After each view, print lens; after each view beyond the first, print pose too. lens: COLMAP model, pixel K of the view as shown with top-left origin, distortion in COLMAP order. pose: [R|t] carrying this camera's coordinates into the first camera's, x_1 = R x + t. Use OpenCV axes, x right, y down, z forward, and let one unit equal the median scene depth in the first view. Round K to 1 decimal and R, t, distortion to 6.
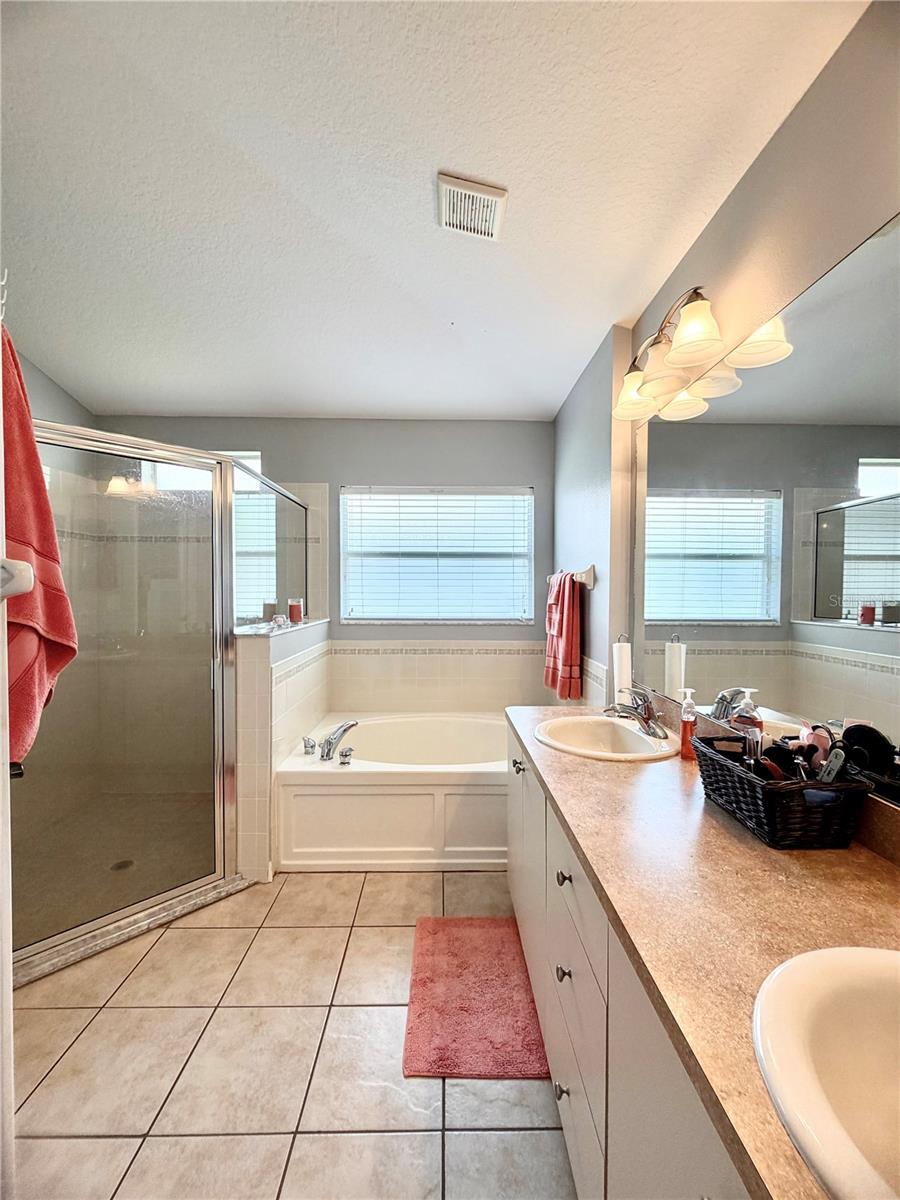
lens RADIAL K [[475.9, 0, 450.5], [0, 475.9, 597.2], [0, 0, 1]] dist [-0.002420, 0.000531]
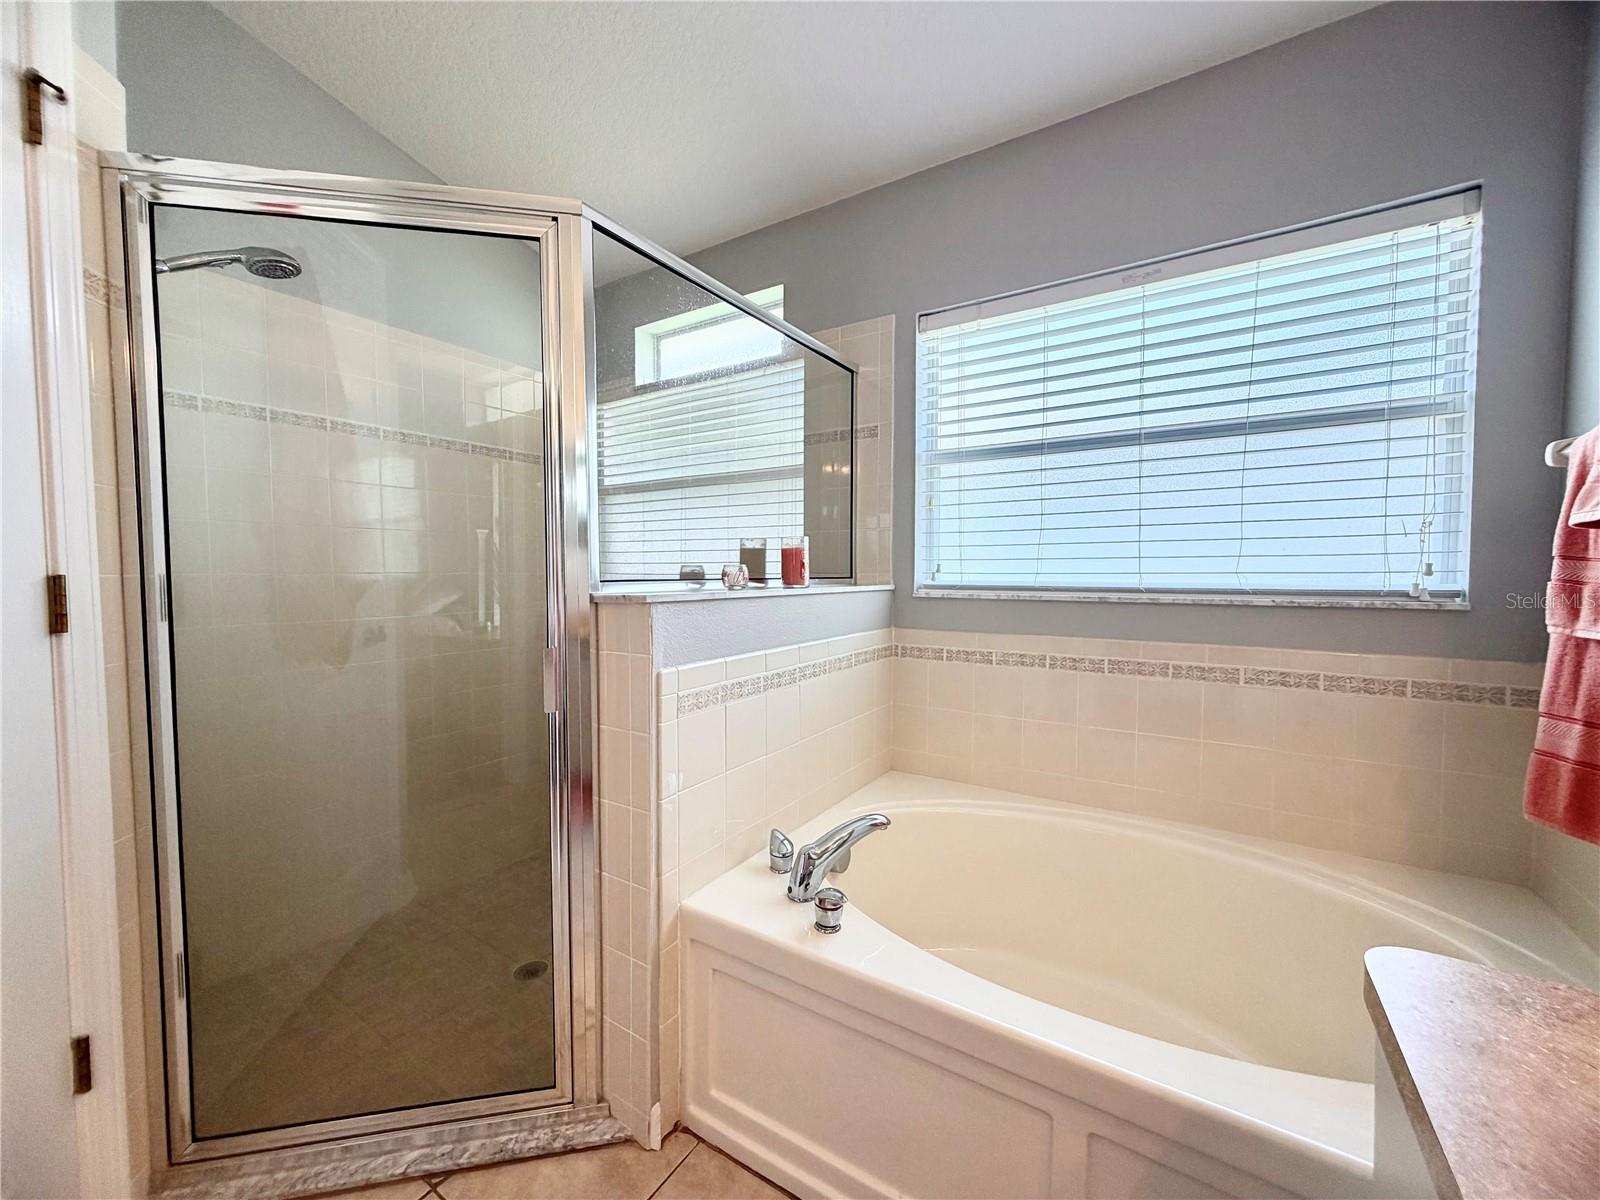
lens RADIAL K [[634.6, 0, 794.0], [0, 634.6, 601.9], [0, 0, 1]] dist [-0.002420, 0.000531]
pose [[0.828253, 0.022090, -0.559919, 0.035622], [-0.002051, 0.999335, 0.036392, 0.037654], [0.560351, -0.028994, 0.827748, 0.384484]]
